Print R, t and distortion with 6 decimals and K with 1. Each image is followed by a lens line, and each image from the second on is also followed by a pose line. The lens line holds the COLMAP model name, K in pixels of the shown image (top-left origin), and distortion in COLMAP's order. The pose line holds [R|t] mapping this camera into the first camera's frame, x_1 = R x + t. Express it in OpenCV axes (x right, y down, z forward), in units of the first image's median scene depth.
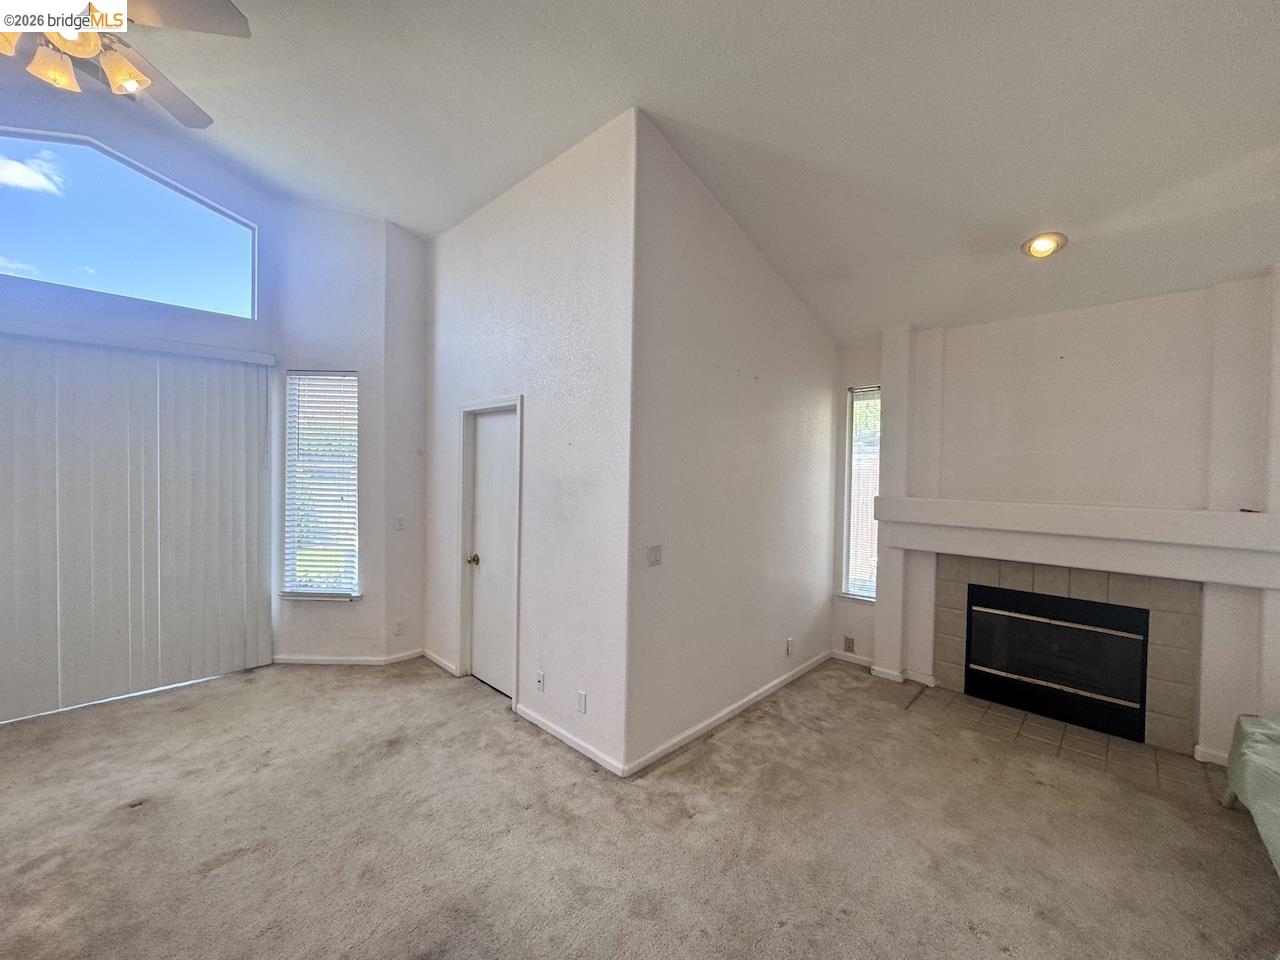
lens RADIAL K [[511.7, 0, 640.0], [0, 511.7, 480.0], [0, 0, 1]] dist [-0.000807, -0.000006]
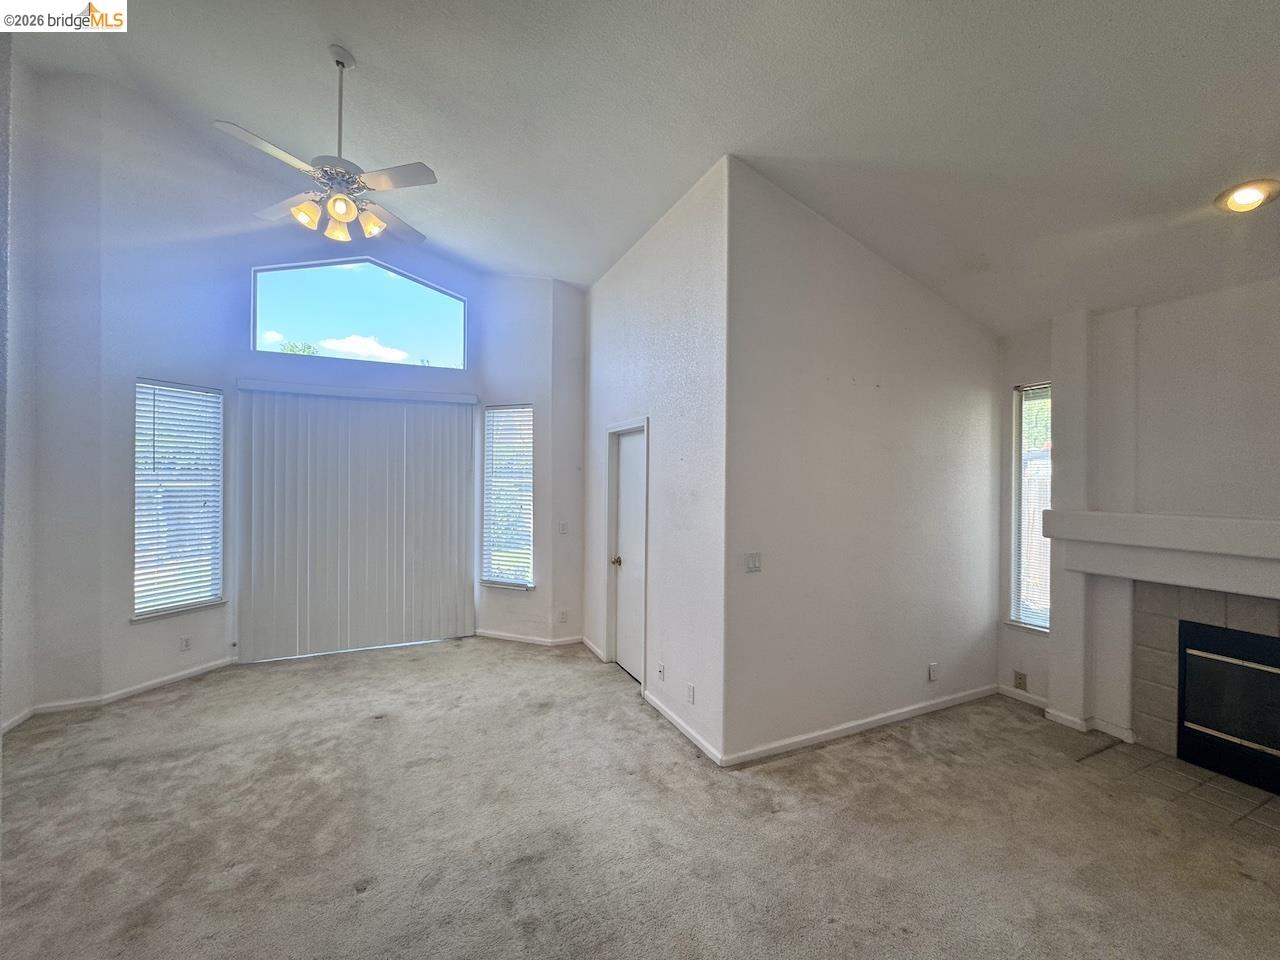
lens RADIAL K [[511.7, 0, 640.0], [0, 511.7, 480.0], [0, 0, 1]] dist [-0.000807, -0.000006]
pose [[0.932924, -0.009454, -0.359950, 0.161458], [0.000979, 0.999718, -0.023719, 0.001076], [0.360073, 0.021775, 0.932670, -0.066636]]
